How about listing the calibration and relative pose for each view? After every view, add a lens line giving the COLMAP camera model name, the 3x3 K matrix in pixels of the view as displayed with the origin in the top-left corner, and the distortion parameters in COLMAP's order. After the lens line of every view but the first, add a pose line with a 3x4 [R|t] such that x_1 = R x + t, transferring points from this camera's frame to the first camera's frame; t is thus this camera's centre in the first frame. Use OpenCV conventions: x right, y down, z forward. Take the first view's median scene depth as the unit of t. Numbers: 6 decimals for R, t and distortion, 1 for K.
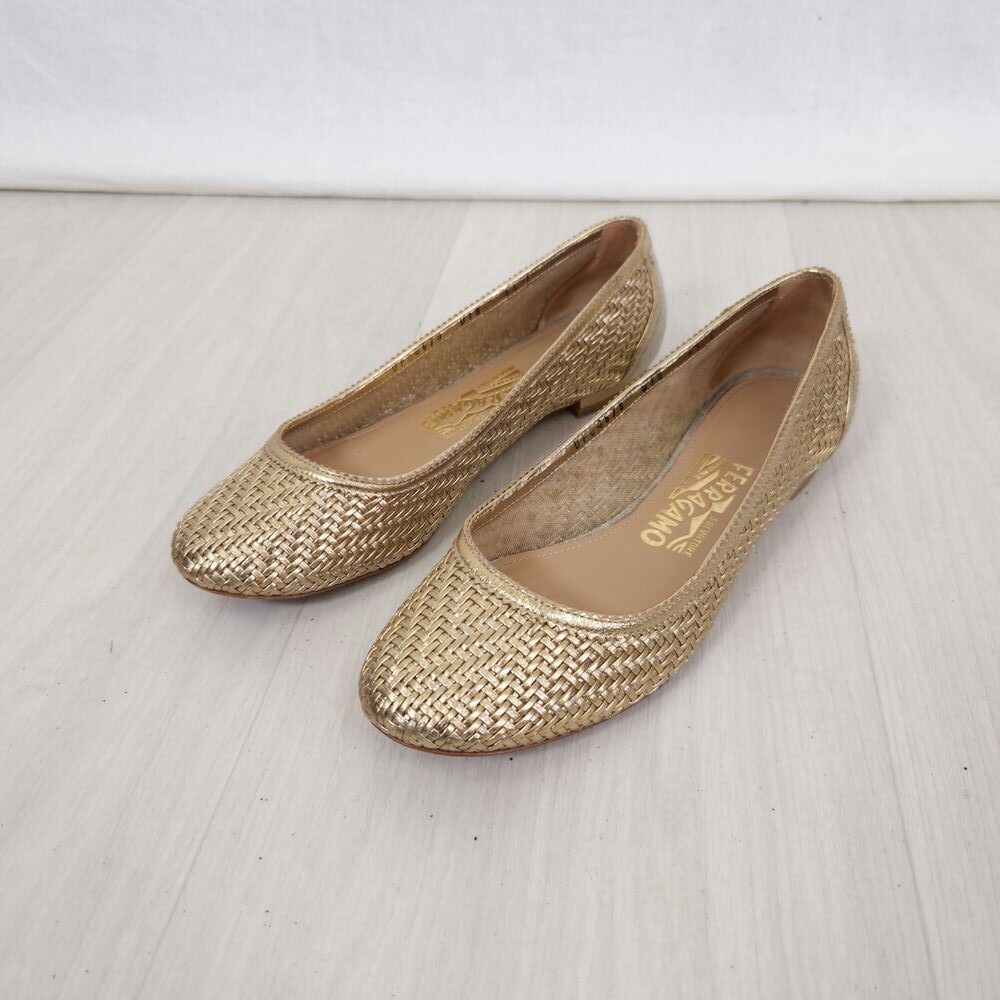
lens RADIAL K [[894.5, 0, 496.1], [0, 894.5, 500.1], [0, 0, 1]] dist [0.012138, -0.018399]
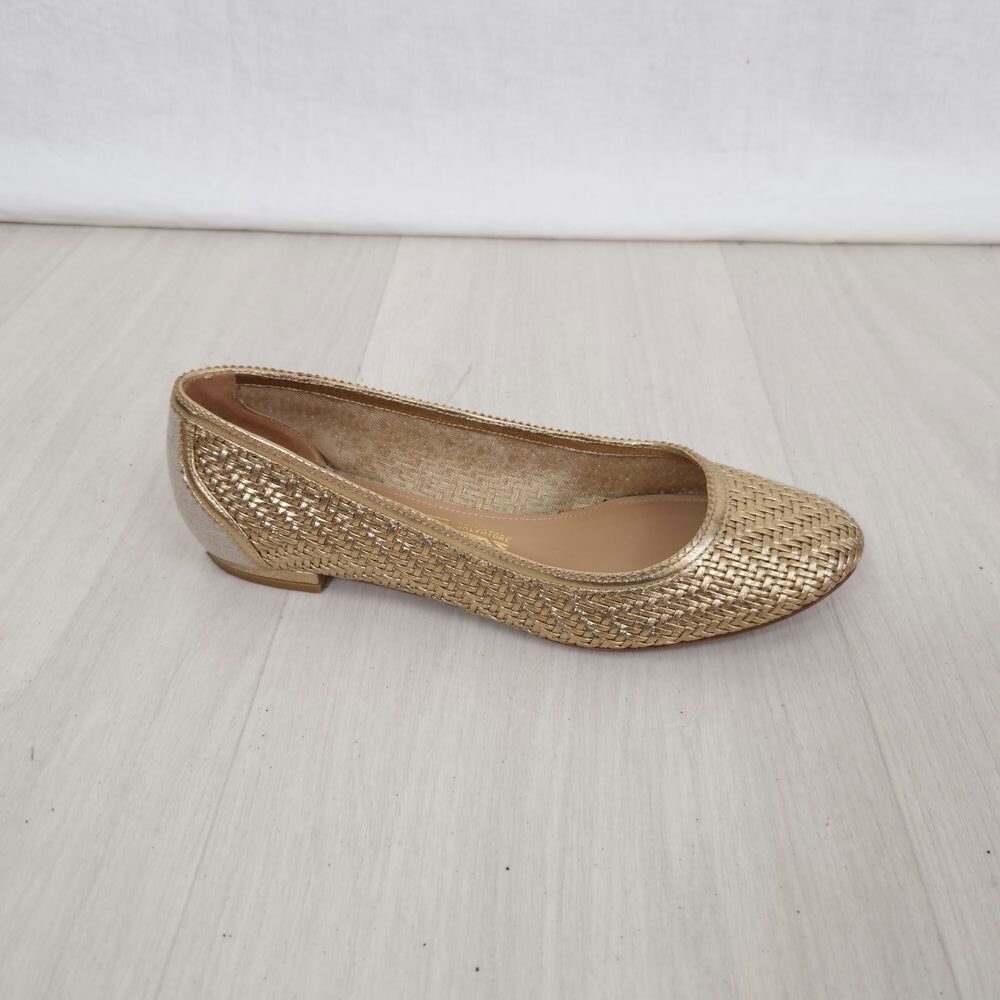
lens RADIAL K [[894.5, 0, 496.1], [0, 894.5, 500.1], [0, 0, 1]] dist [0.012138, -0.018399]
pose [[0.994076, -0.020434, 0.106752, -0.073955], [0.023328, 0.999391, -0.025932, -0.050662], [-0.106157, 0.028269, 0.993947, 0.087694]]
